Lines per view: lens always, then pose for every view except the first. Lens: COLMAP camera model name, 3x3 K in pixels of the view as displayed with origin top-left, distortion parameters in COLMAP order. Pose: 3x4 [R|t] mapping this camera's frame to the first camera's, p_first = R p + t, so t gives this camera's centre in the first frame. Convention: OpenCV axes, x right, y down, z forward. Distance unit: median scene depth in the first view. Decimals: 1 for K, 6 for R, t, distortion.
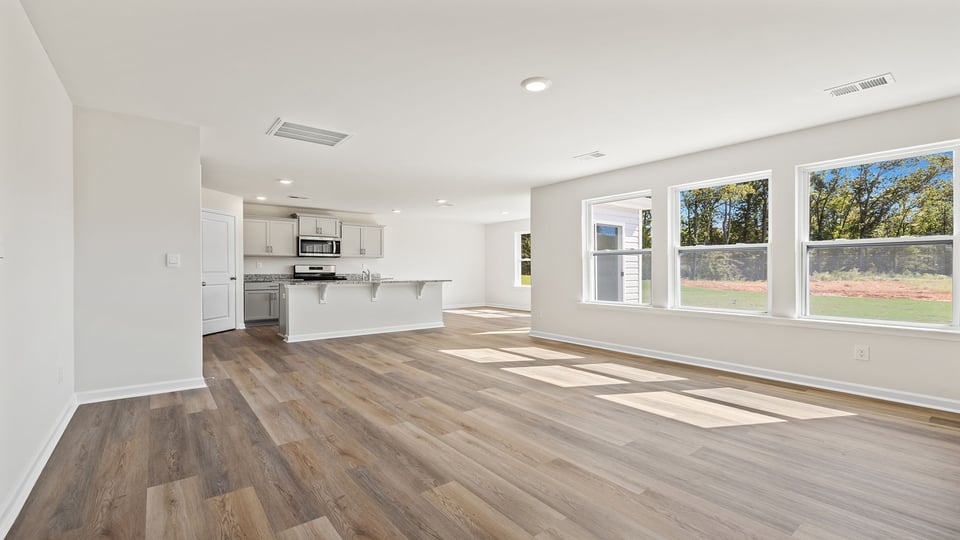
lens RADIAL K [[409.1, 0, 482.1], [0, 409.1, 268.0], [0, 0, 1]] dist [-0.000861, -0.000218]
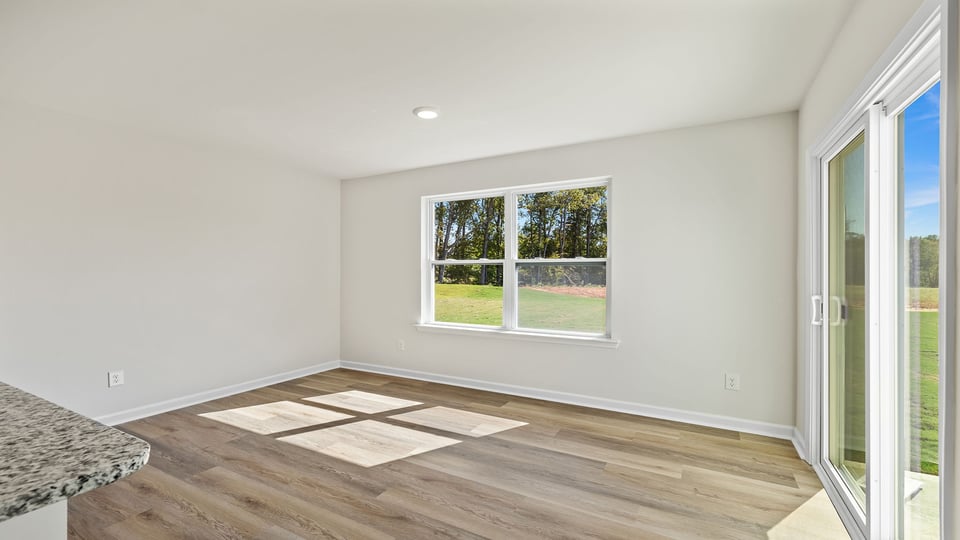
lens RADIAL K [[410.5, 0, 479.2], [0, 410.5, 270.1], [0, 0, 1]] dist [0.000355, 0.000063]
pose [[0.925735, 0.013638, 0.377926, -0.034142], [-0.014156, 0.999899, -0.001409, -0.016504], [-0.377907, -0.004045, 0.925835, 0.741122]]
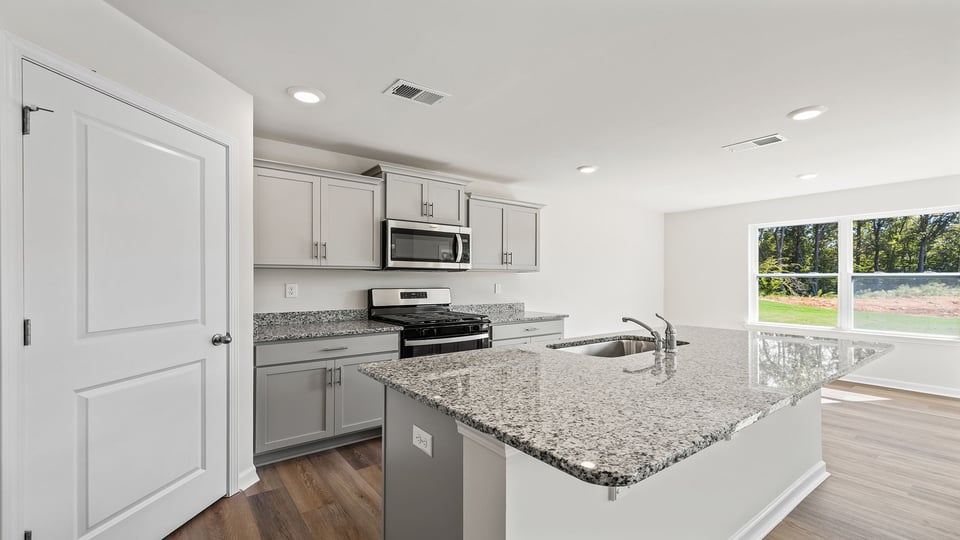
lens RADIAL K [[409.1, 0, 480.6], [0, 409.1, 278.9], [0, 0, 1]] dist [-0.000861, -0.000218]
pose [[0.999706, 0.008986, -0.022533, -0.333006], [-0.008852, 0.999943, 0.006051, -0.020881], [0.022586, -0.005850, 0.999728, 0.571826]]
